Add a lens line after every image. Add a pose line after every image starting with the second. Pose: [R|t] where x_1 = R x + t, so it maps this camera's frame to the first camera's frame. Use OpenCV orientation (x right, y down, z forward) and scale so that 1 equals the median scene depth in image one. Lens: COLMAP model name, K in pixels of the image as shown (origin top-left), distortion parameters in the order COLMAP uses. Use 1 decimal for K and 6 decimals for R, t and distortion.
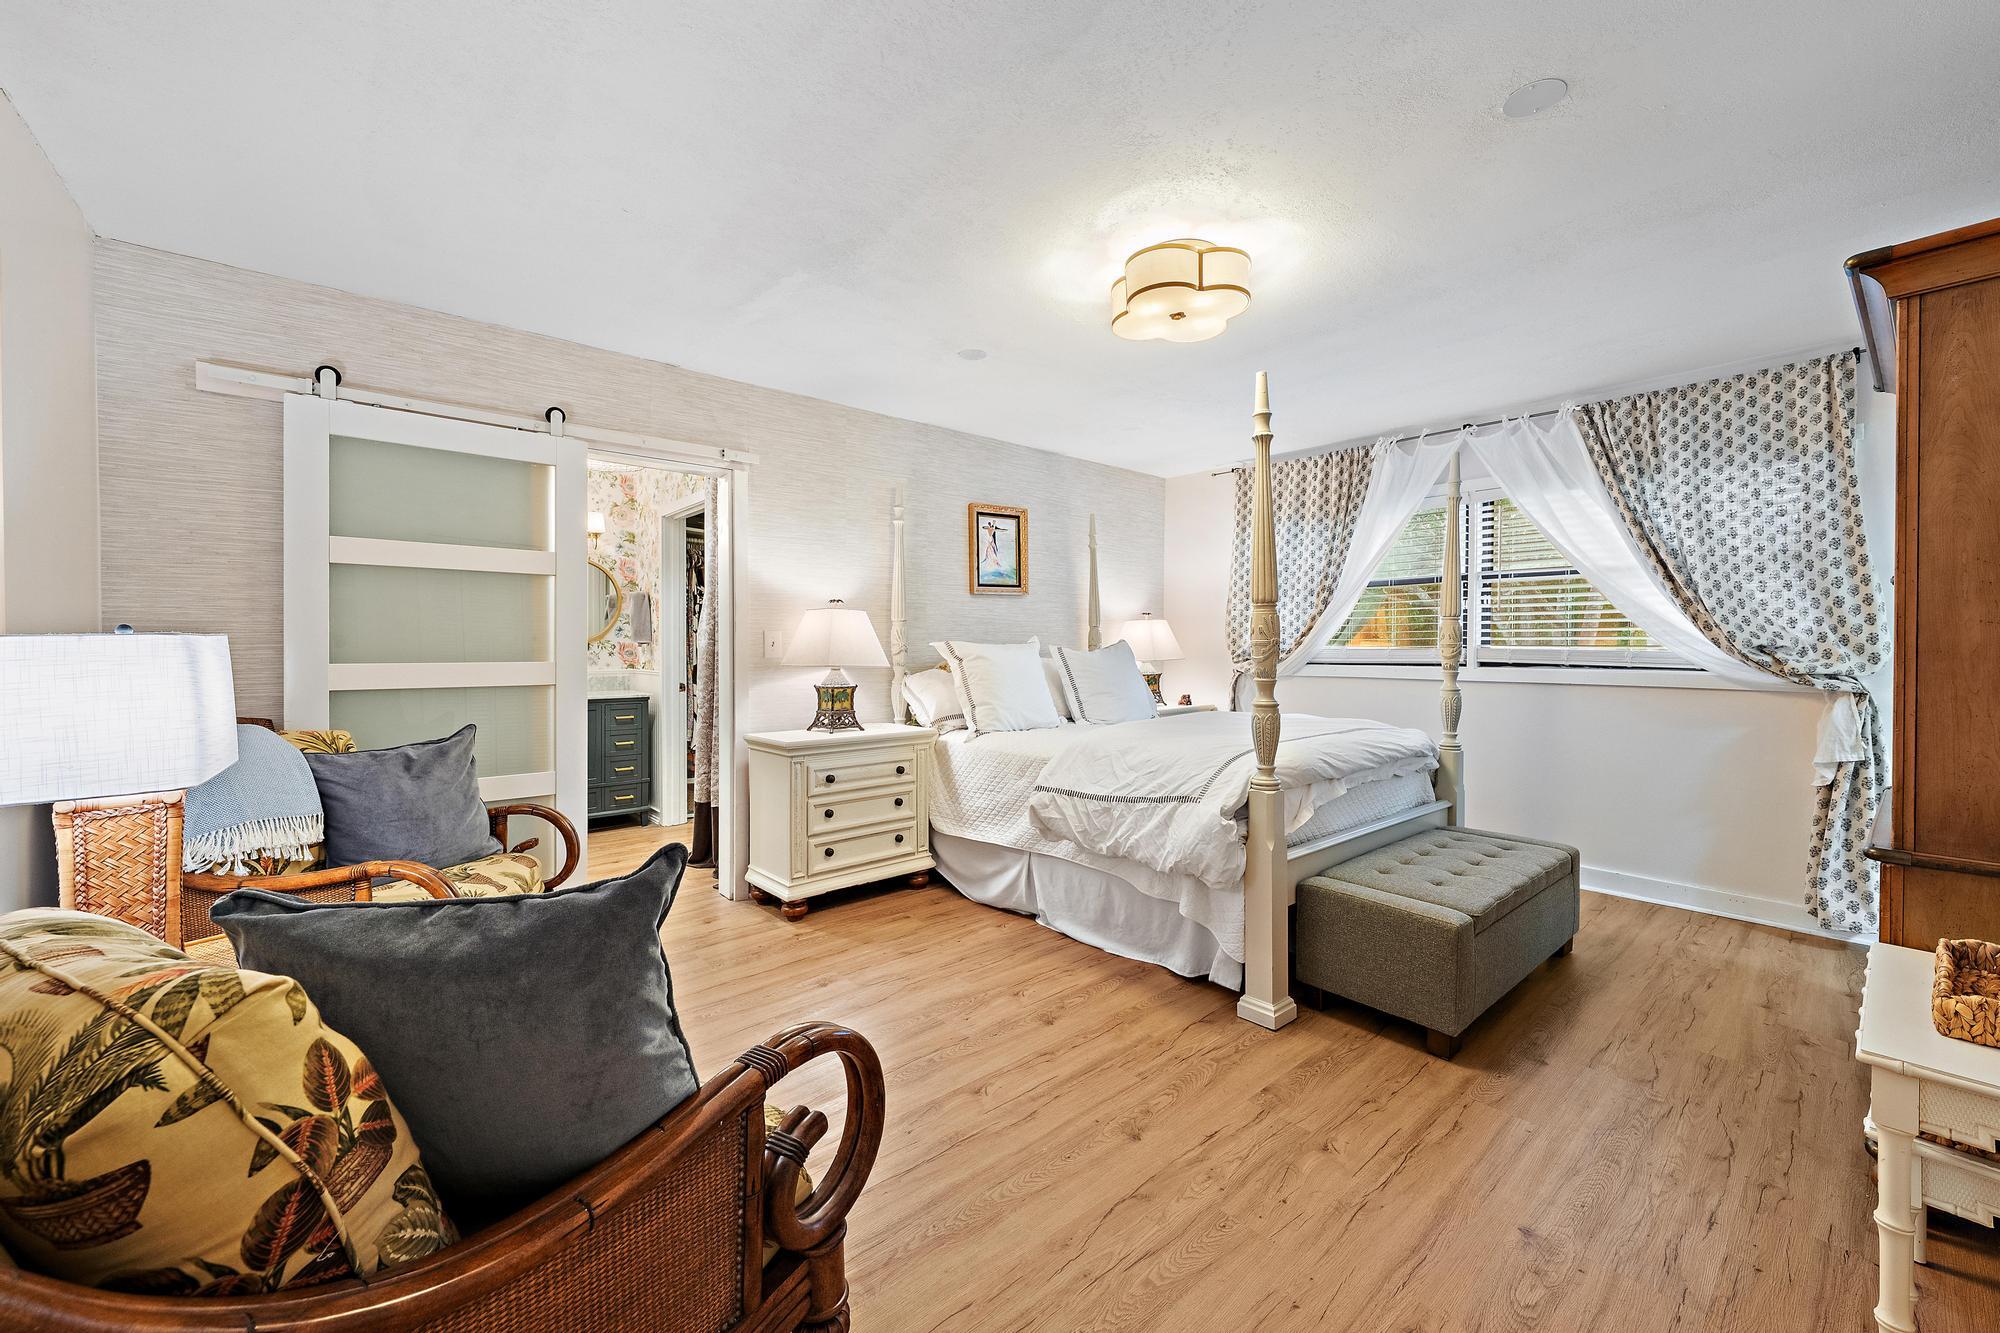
lens RADIAL K [[779.2, 0, 991.8], [0, 779.2, 646.7], [0, 0, 1]] dist [-0.000384, -0.000026]
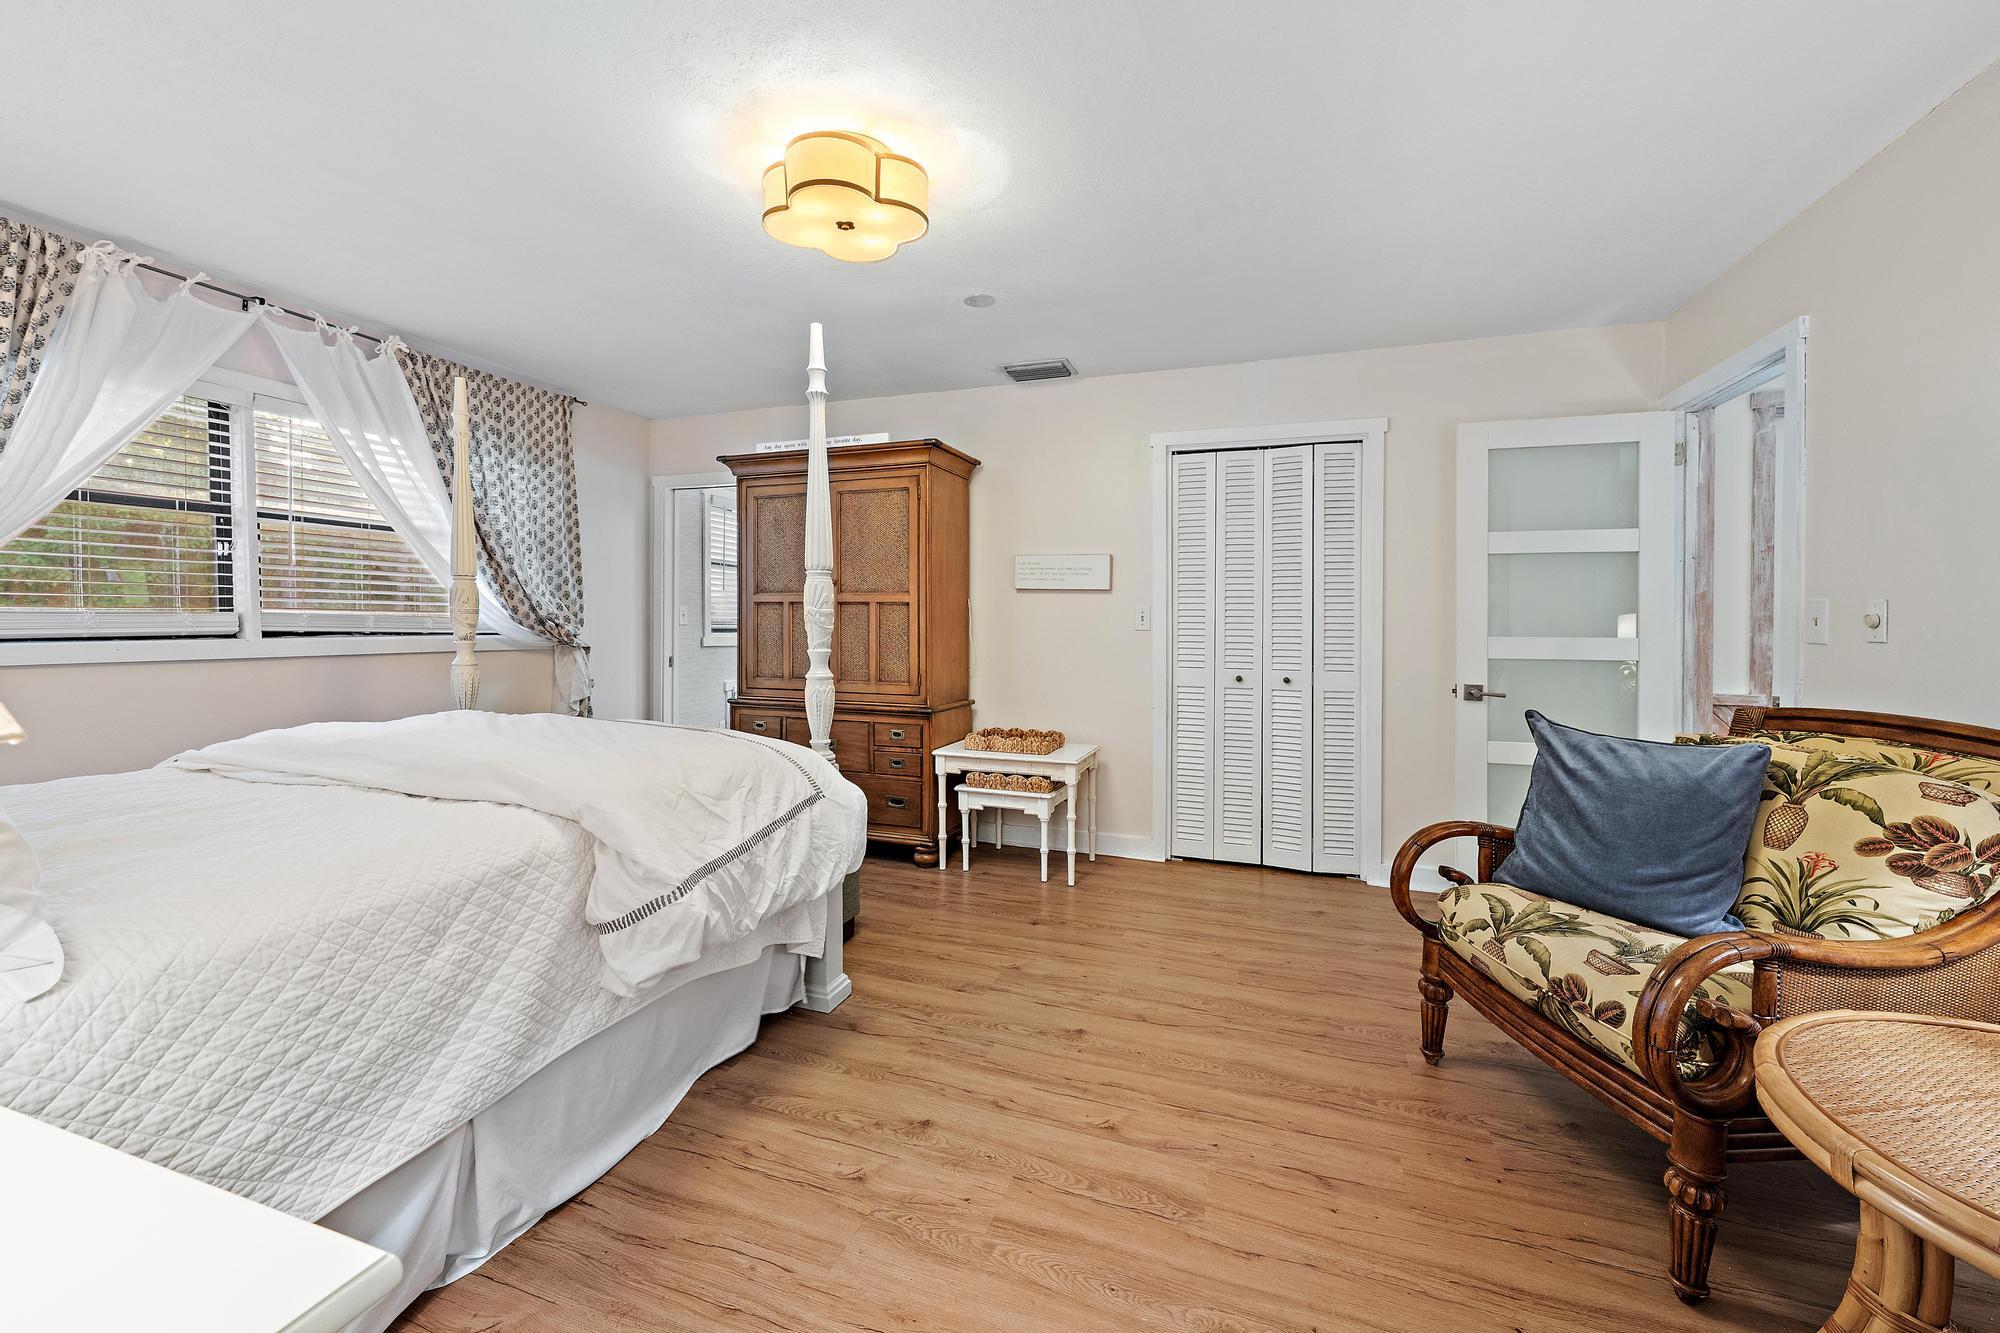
lens RADIAL K [[784.3, 0, 1007.1], [0, 784.3, 617.8], [0, 0, 1]] dist [0.000051, -0.000023]
pose [[-0.506053, -0.003723, 0.862495, -0.510312], [-0.010515, 0.999943, -0.001853, 0.001366], [-0.862439, -0.010006, -0.506063, 1.105578]]
